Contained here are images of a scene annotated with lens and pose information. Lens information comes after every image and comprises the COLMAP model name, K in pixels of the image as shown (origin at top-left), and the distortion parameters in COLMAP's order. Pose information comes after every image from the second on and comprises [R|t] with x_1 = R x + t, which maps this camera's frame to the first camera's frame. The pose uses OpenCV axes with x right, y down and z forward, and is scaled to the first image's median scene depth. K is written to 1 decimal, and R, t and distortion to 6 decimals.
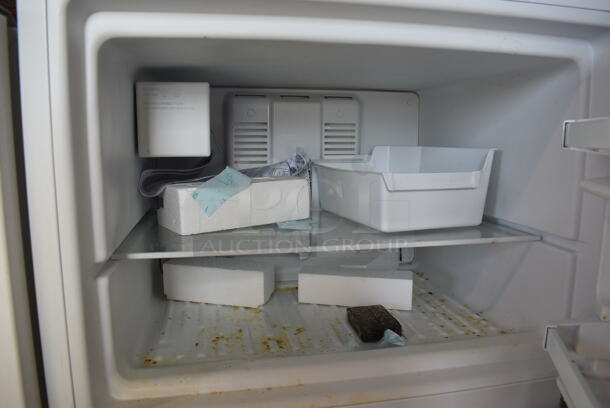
lens RADIAL K [[472.8, 0, 305.0], [0, 472.8, 204.0], [0, 0, 1]] dist [-0.085547, 0.004610]
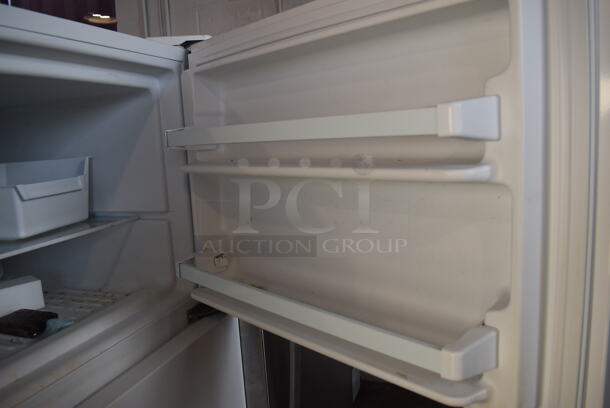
lens RADIAL K [[472.8, 0, 305.0], [0, 472.8, 204.0], [0, 0, 1]] dist [-0.085547, 0.004610]
pose [[0.504185, -0.160608, 0.848530, -0.385747], [0.184508, 0.979900, 0.075841, 0.020383], [-0.843655, 0.118323, 0.523685, -0.135444]]
